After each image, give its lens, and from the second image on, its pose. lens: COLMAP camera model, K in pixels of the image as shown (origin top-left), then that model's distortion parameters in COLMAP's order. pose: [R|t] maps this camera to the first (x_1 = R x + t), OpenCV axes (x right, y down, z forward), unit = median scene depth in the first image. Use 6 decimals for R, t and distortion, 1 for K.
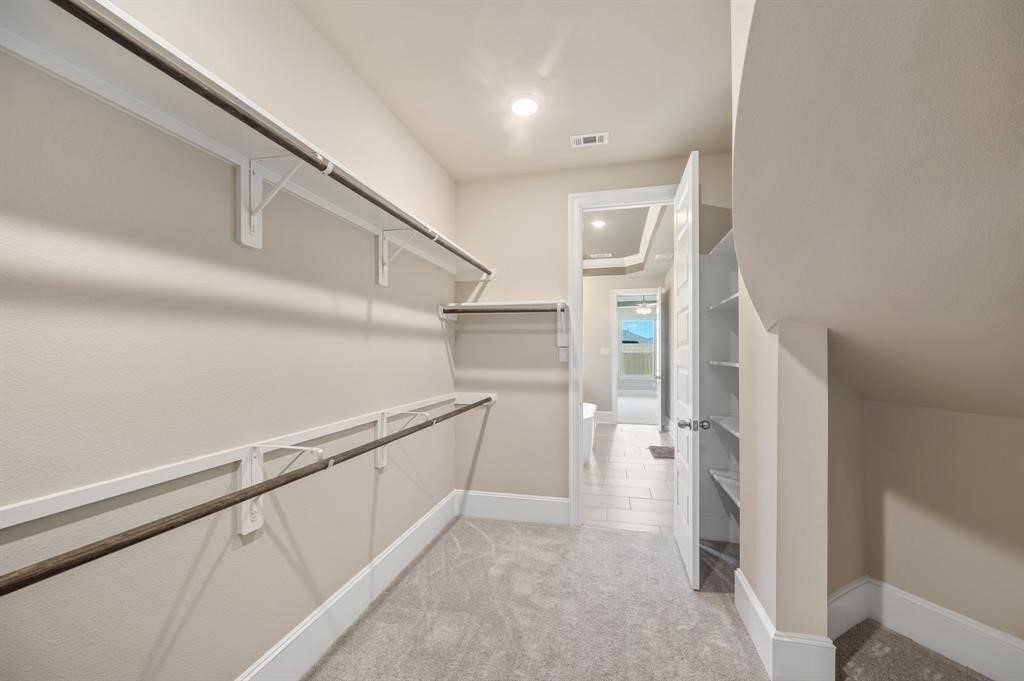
lens RADIAL K [[408.5, 0, 513.0], [0, 408.5, 351.4], [0, 0, 1]] dist [0.000418, 0.000376]
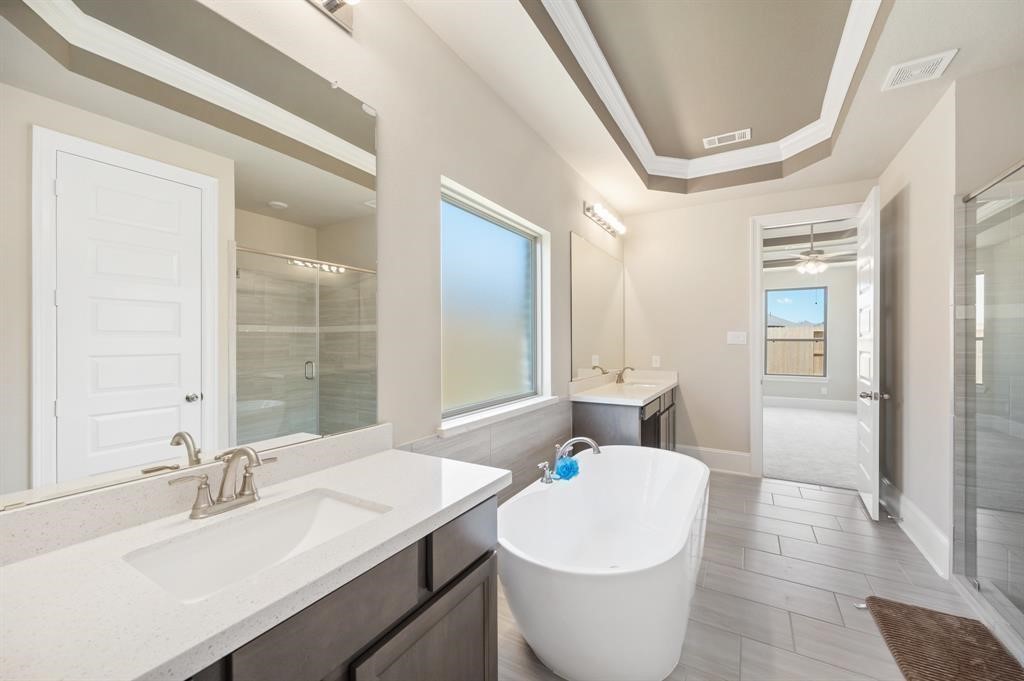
lens RADIAL K [[403.8, 0, 515.8], [0, 403.8, 336.4], [0, 0, 1]] dist [0.000015, 0.000130]
pose [[0.958582, 0.004115, -0.284787, 0.240726], [-0.005076, 0.999984, -0.002635, 0.005224], [0.284772, 0.003971, 0.958587, 1.000279]]
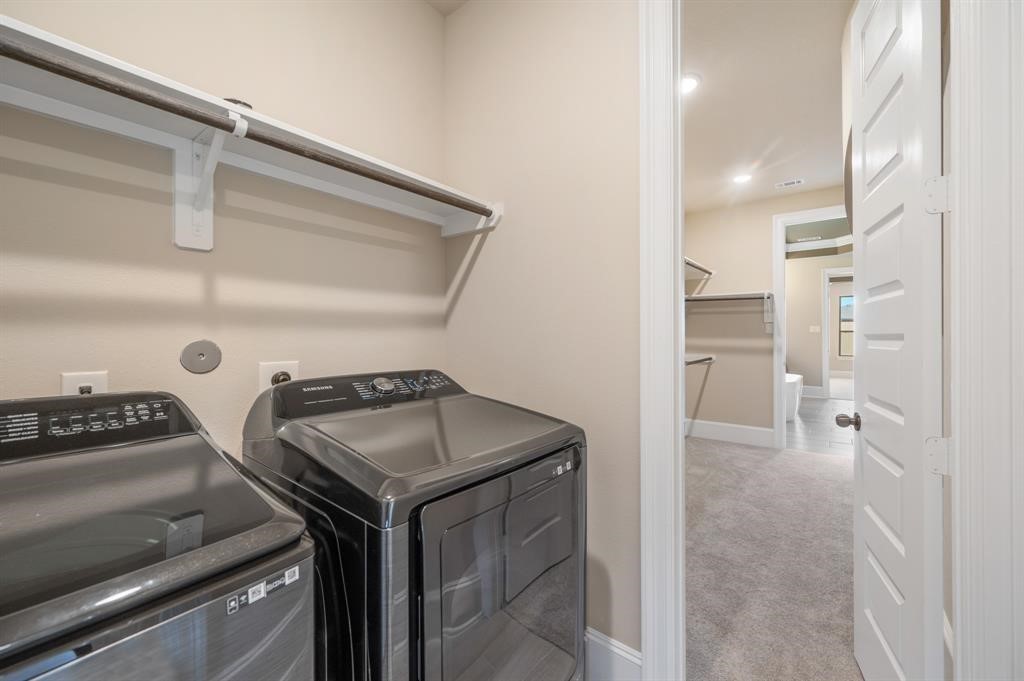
lens RADIAL K [[403.8, 0, 515.8], [0, 403.8, 336.4], [0, 0, 1]] dist [0.000015, 0.000130]
pose [[0.907547, -0.000976, -0.419950, -0.082681], [0.004322, 0.999966, 0.007017, 0.022548], [0.419929, -0.008184, 0.907520, -0.619090]]
